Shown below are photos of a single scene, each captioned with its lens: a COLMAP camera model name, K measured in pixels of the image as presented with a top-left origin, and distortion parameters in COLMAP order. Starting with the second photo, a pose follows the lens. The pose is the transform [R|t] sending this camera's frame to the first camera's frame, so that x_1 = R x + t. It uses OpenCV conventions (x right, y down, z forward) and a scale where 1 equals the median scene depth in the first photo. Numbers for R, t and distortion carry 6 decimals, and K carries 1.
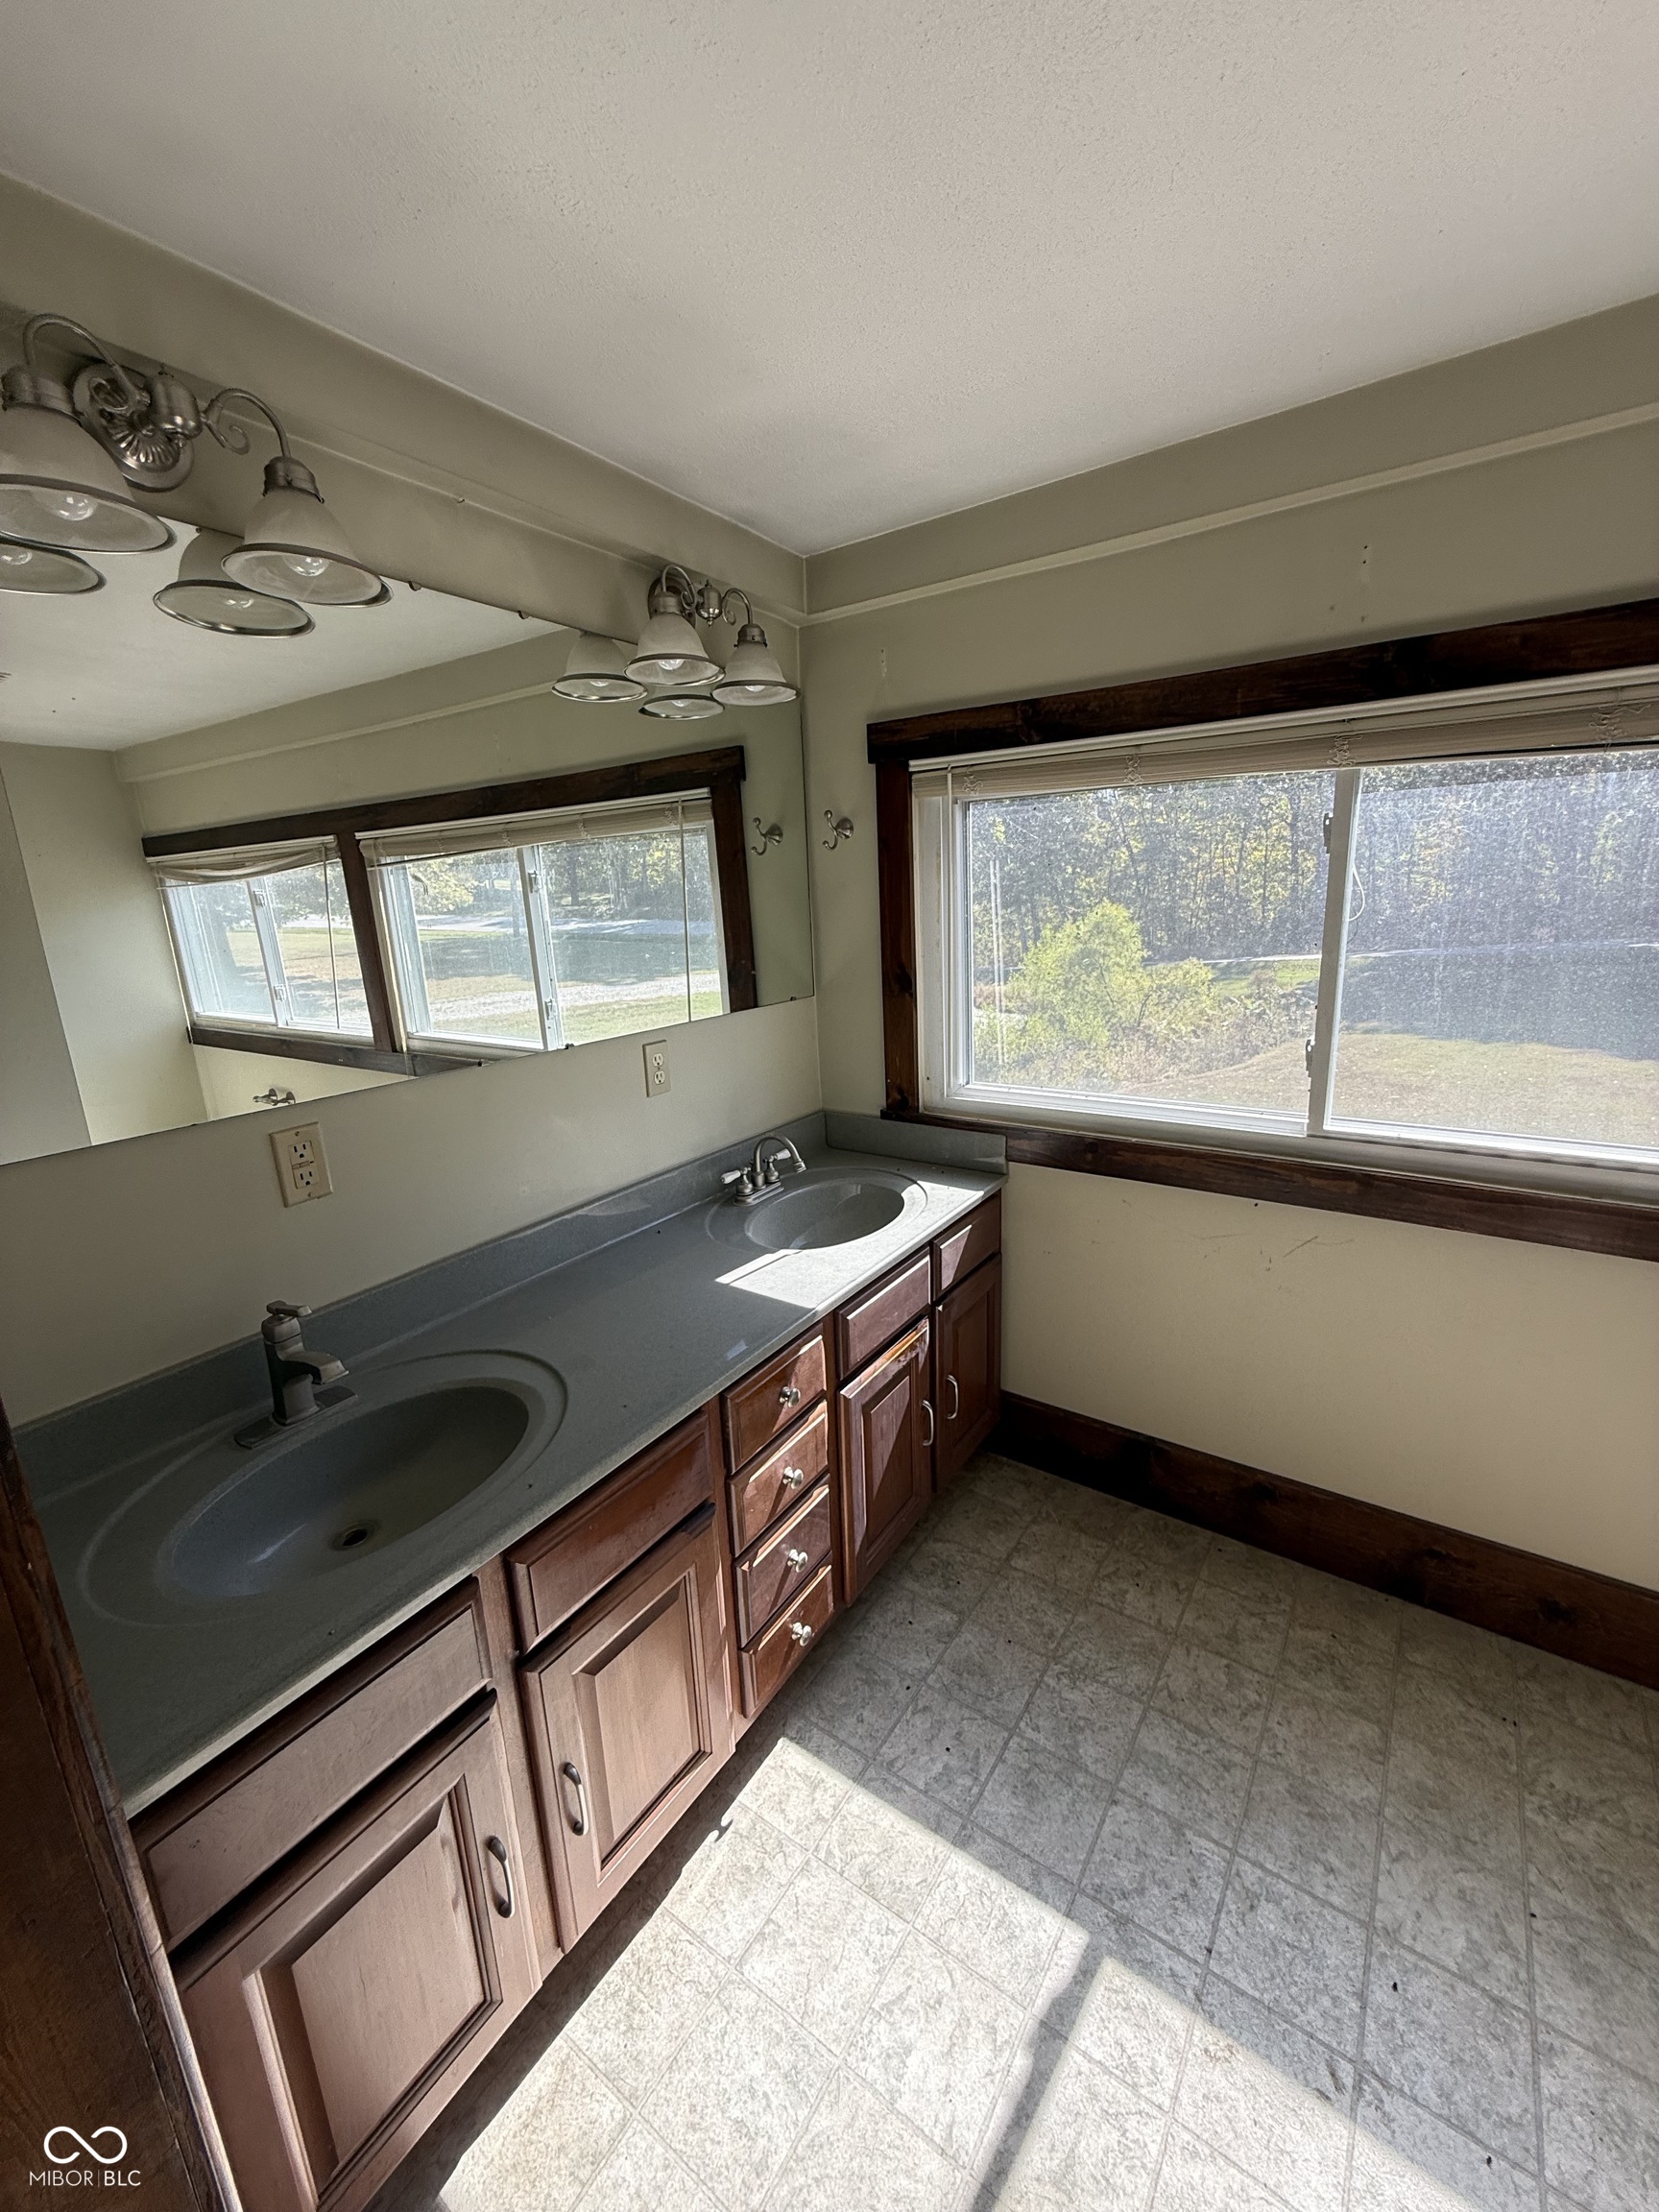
lens RADIAL K [[880.6, 0, 830.5], [0, 880.6, 1098.5], [0, 0, 1]] dist [-0.000091, 0.000677]
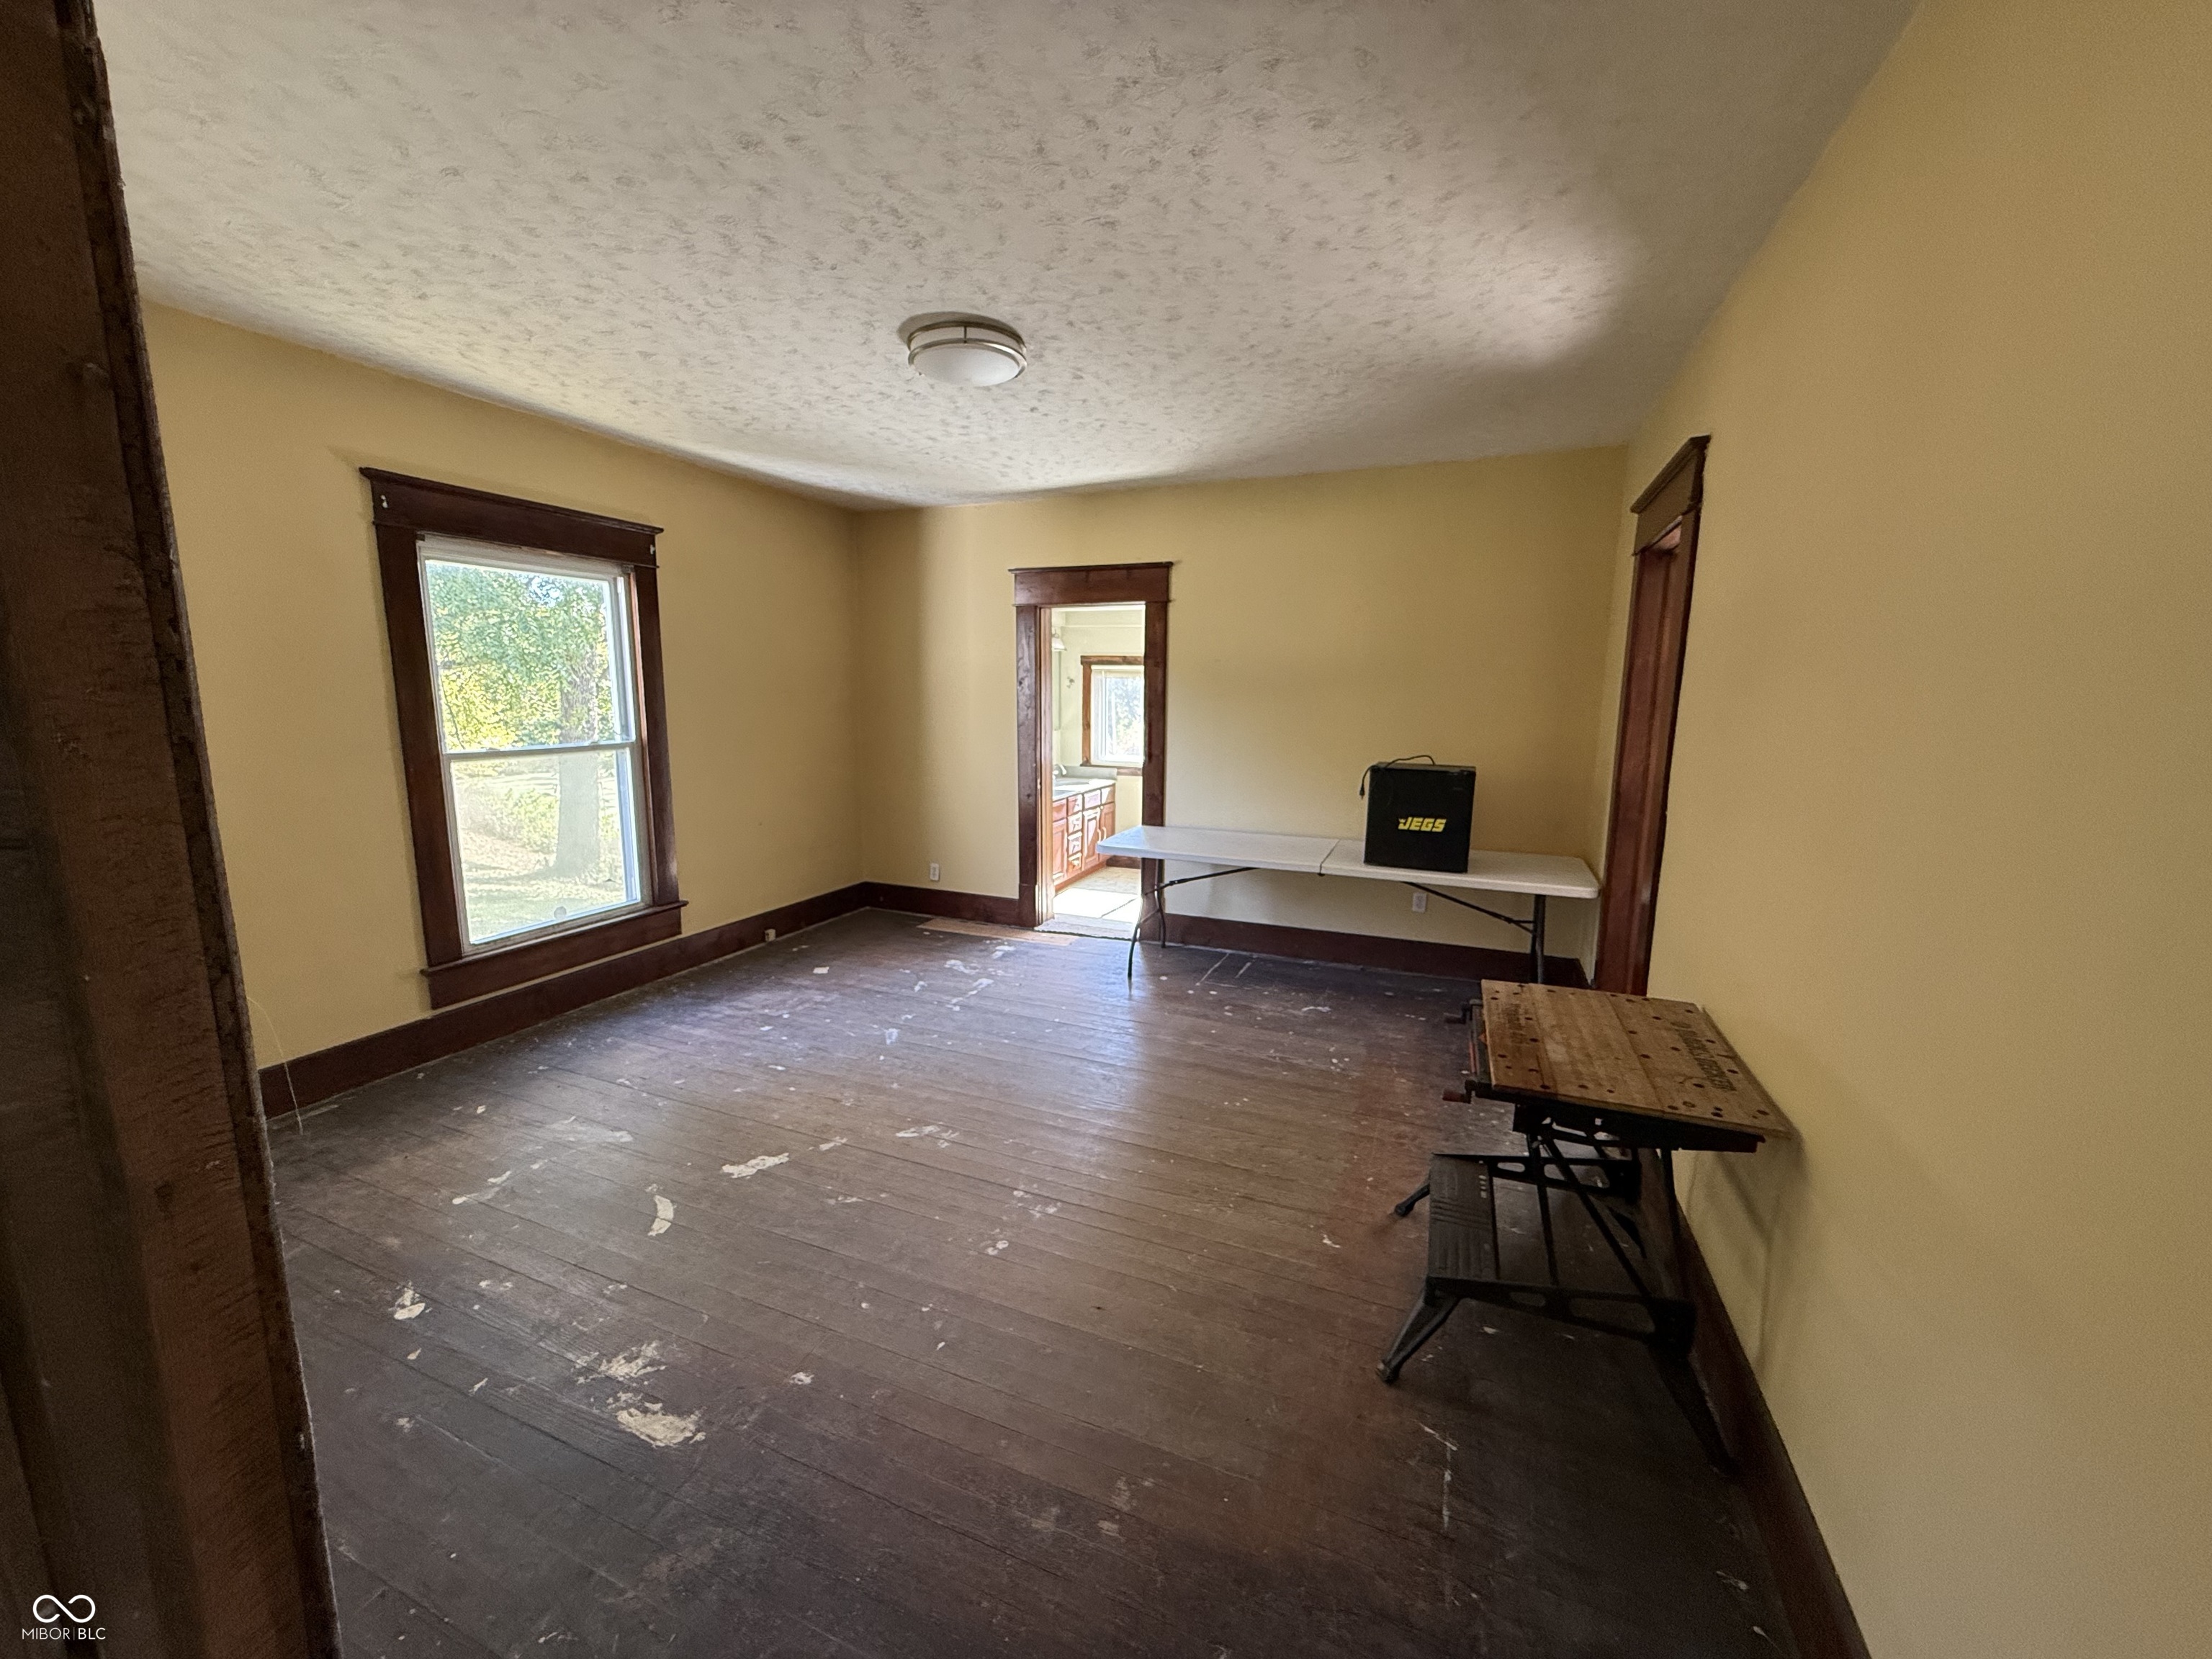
lens RADIAL K [[880.6, 0, 1098.9], [0, 880.6, 829.5], [0, 0, 1]] dist [-0.000091, 0.000677]
pose [[0.976682, 0.018268, 0.213910, -0.637108], [-0.001138, 0.996800, -0.079930, 0.577863], [-0.214686, 0.077823, 0.973578, -2.468014]]
